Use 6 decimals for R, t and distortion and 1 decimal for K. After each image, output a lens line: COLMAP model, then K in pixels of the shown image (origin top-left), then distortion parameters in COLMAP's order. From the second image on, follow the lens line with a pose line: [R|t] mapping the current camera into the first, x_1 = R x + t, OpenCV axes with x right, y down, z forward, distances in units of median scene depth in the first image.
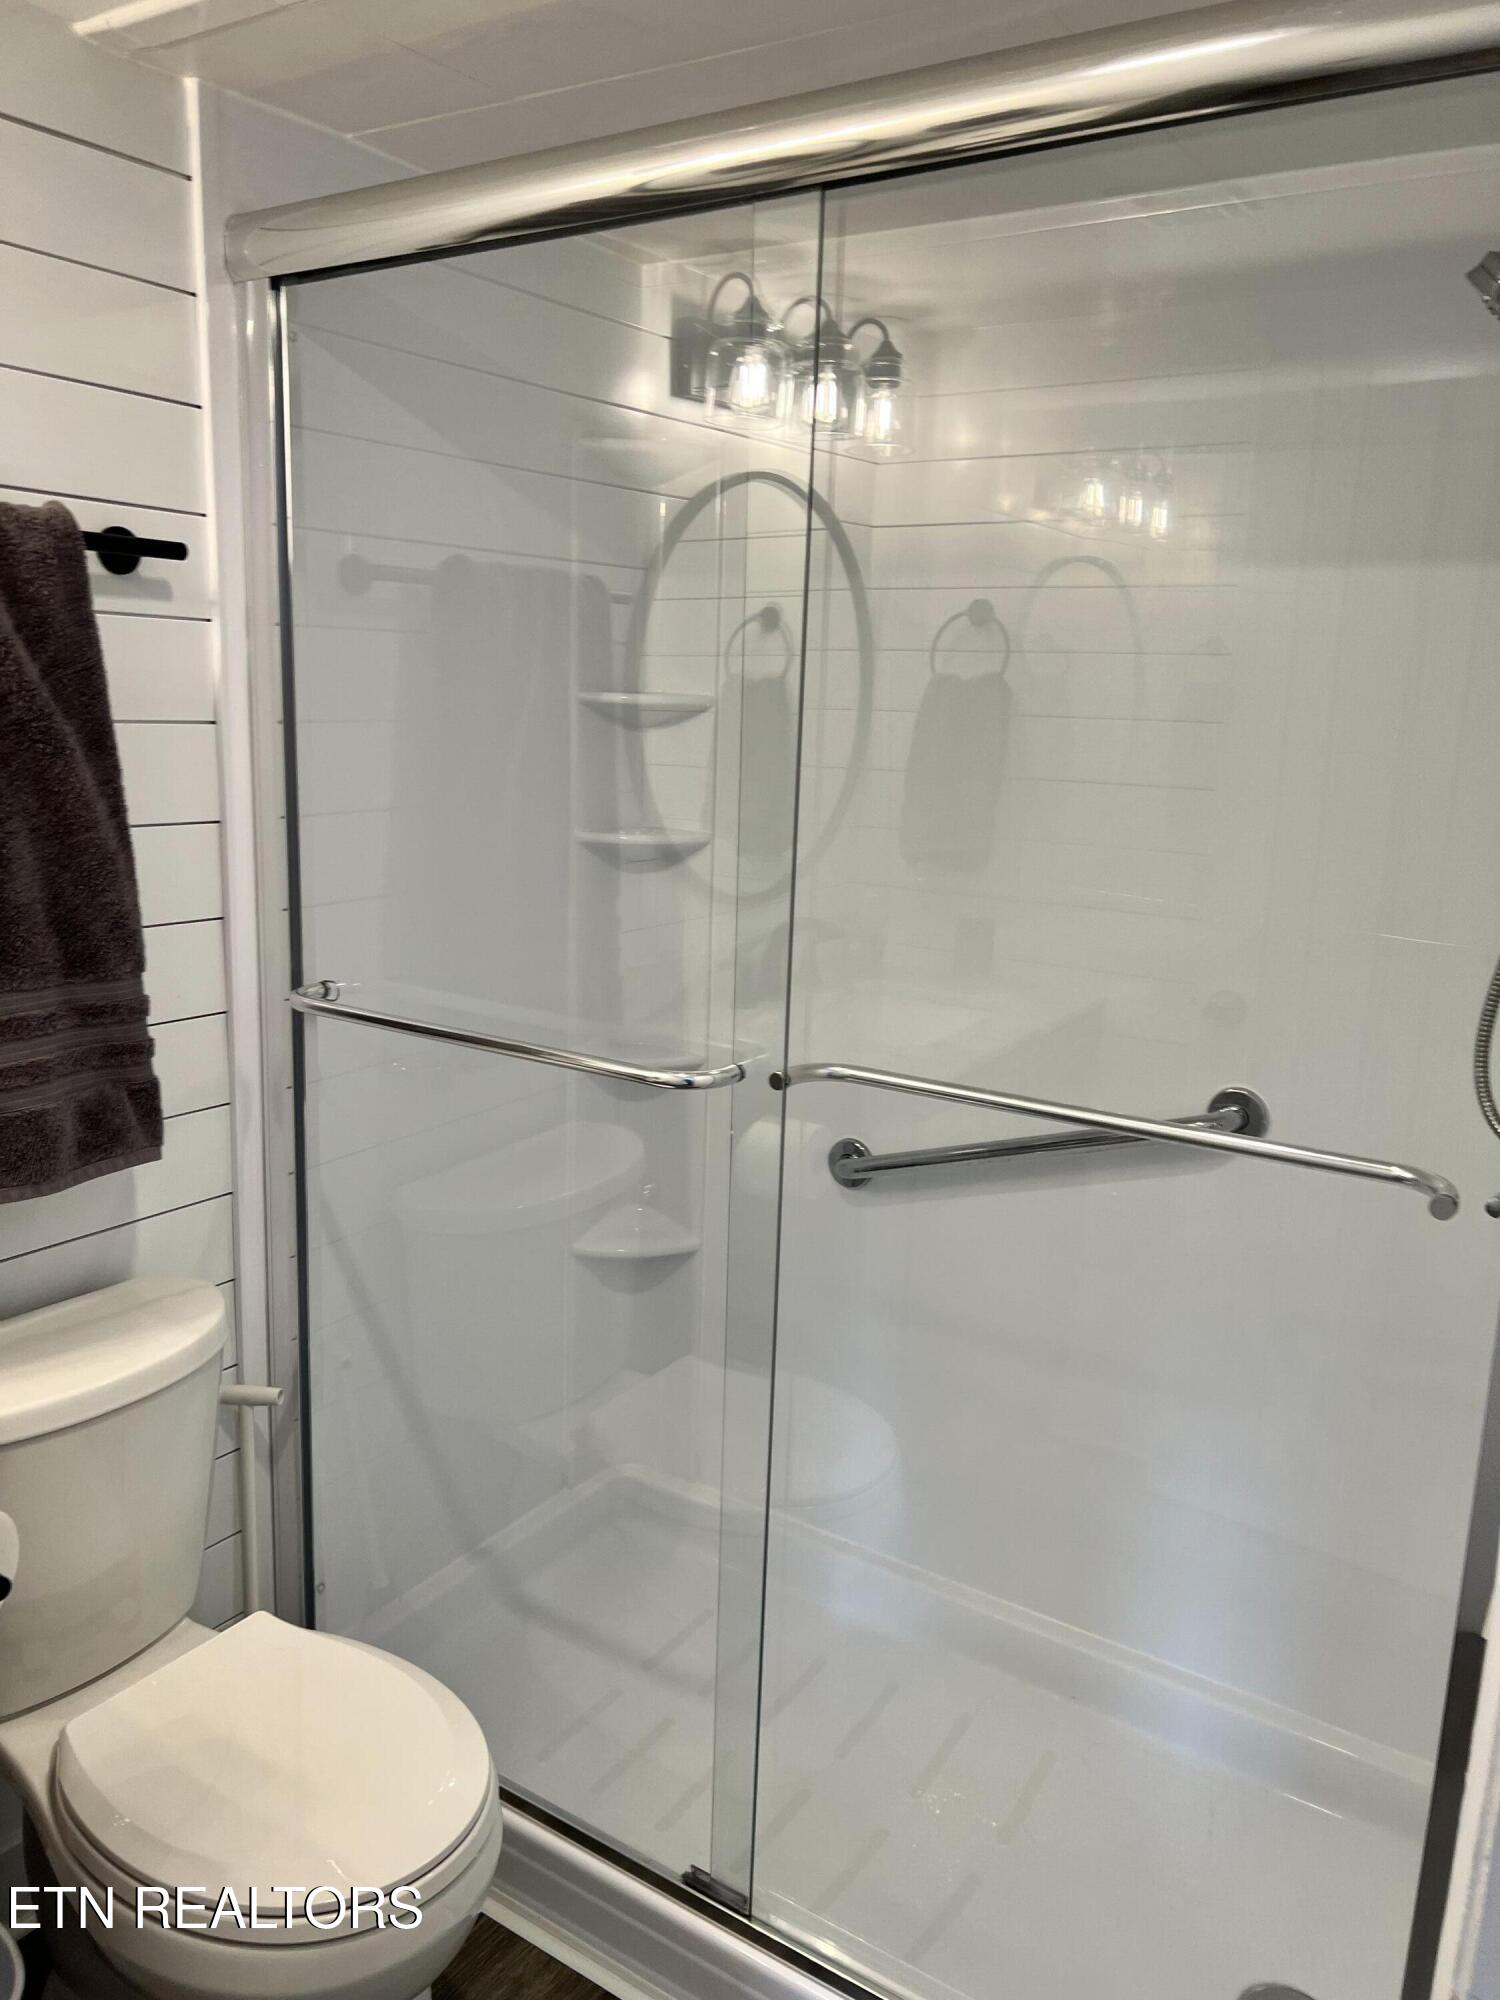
lens RADIAL K [[1510.5, 0, 719.2], [0, 1510.5, 1002.8], [0, 0, 1]] dist [0.047189, -0.047845]
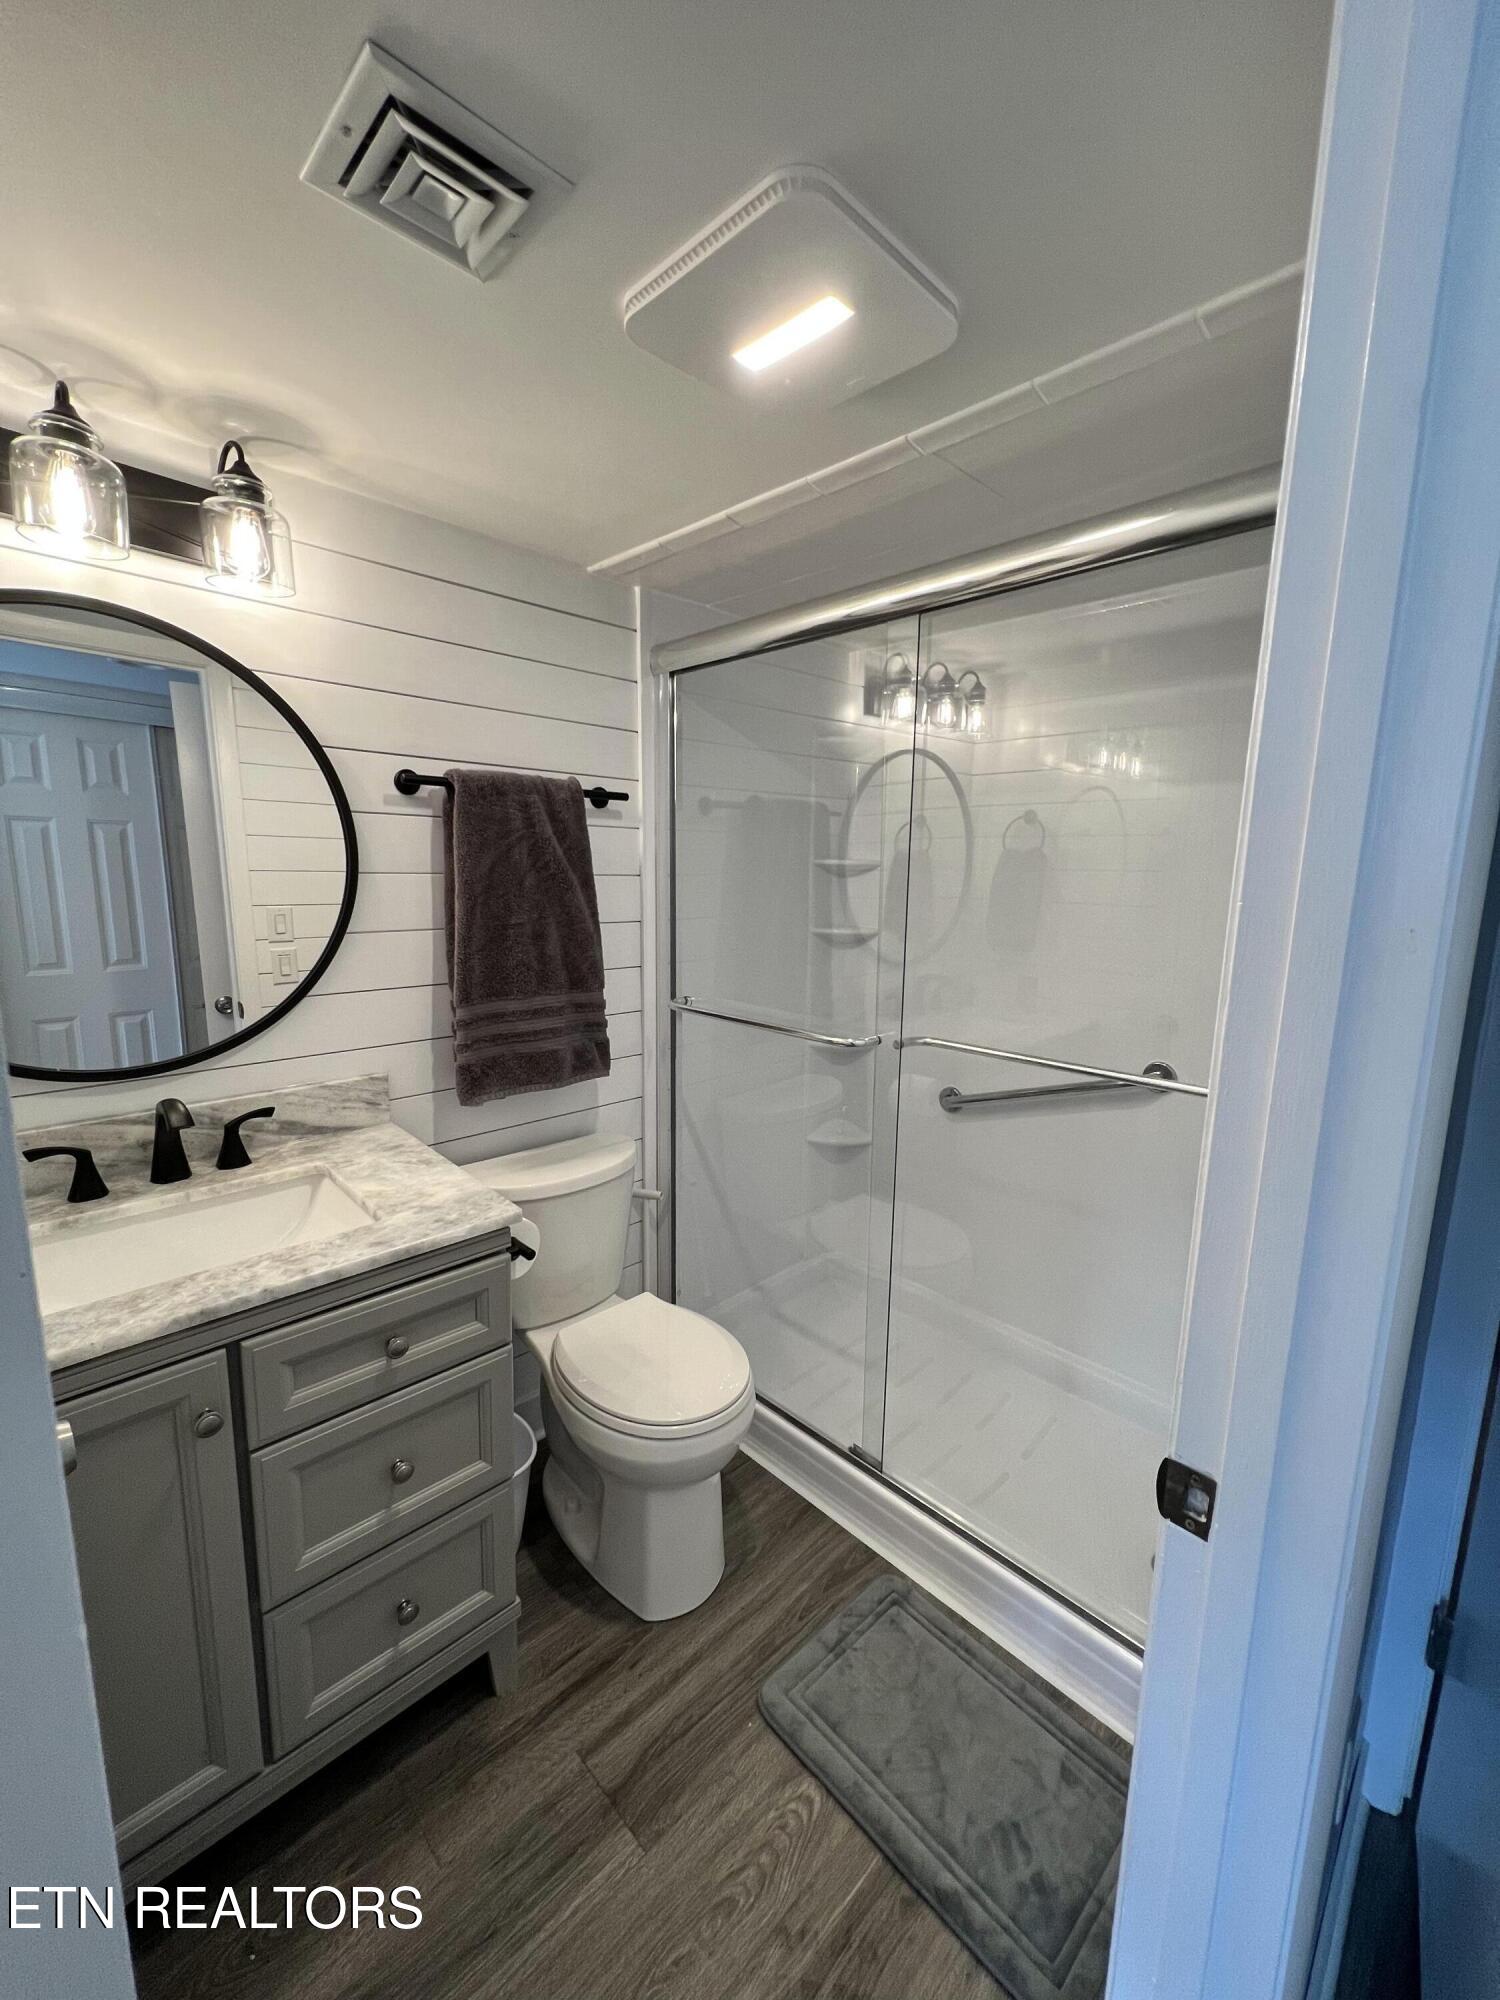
lens RADIAL K [[798.1, 0, 752.7], [0, 798.1, 995.2], [0, 0, 1]] dist [-0.000792, 0.000314]
pose [[0.980874, 0.013629, -0.194166, 0.043273], [-0.022495, 0.998799, -0.043532, 0.028603], [0.193340, 0.047067, 0.980002, -0.062696]]
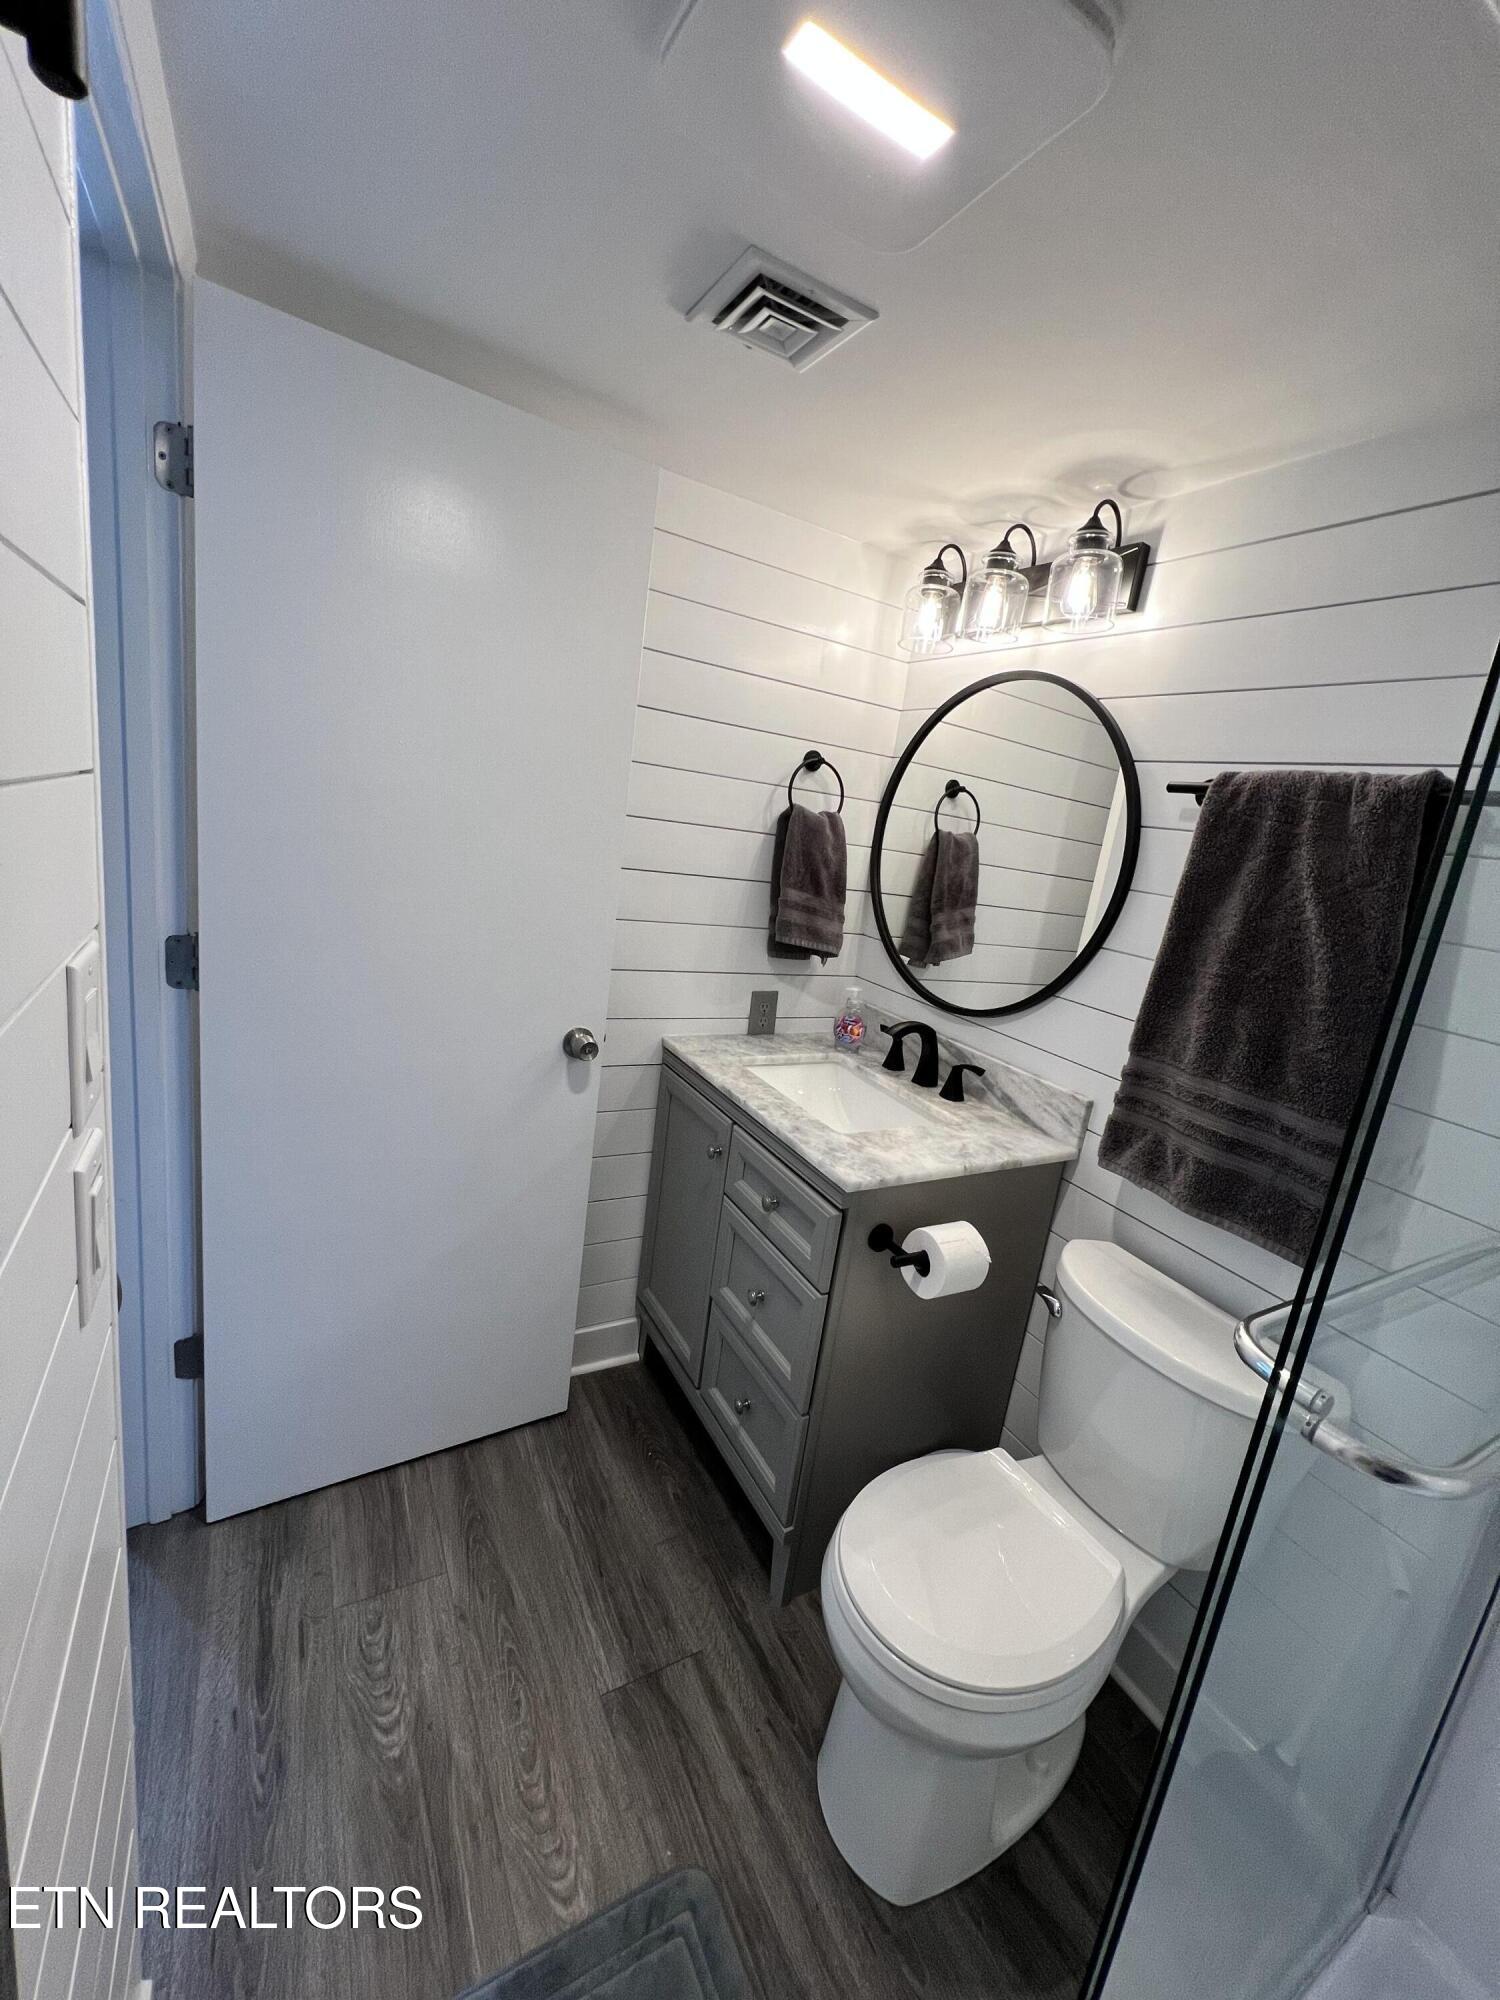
lens RADIAL K [[798.1, 0, 755.3], [0, 798.1, 994.7], [0, 0, 1]] dist [-0.000792, 0.000314]
pose [[-0.430535, 0.099450, -0.897078, 0.349627], [-0.331519, 0.907013, 0.259657, -0.109318], [0.839485, 0.409190, -0.357532, 0.655789]]
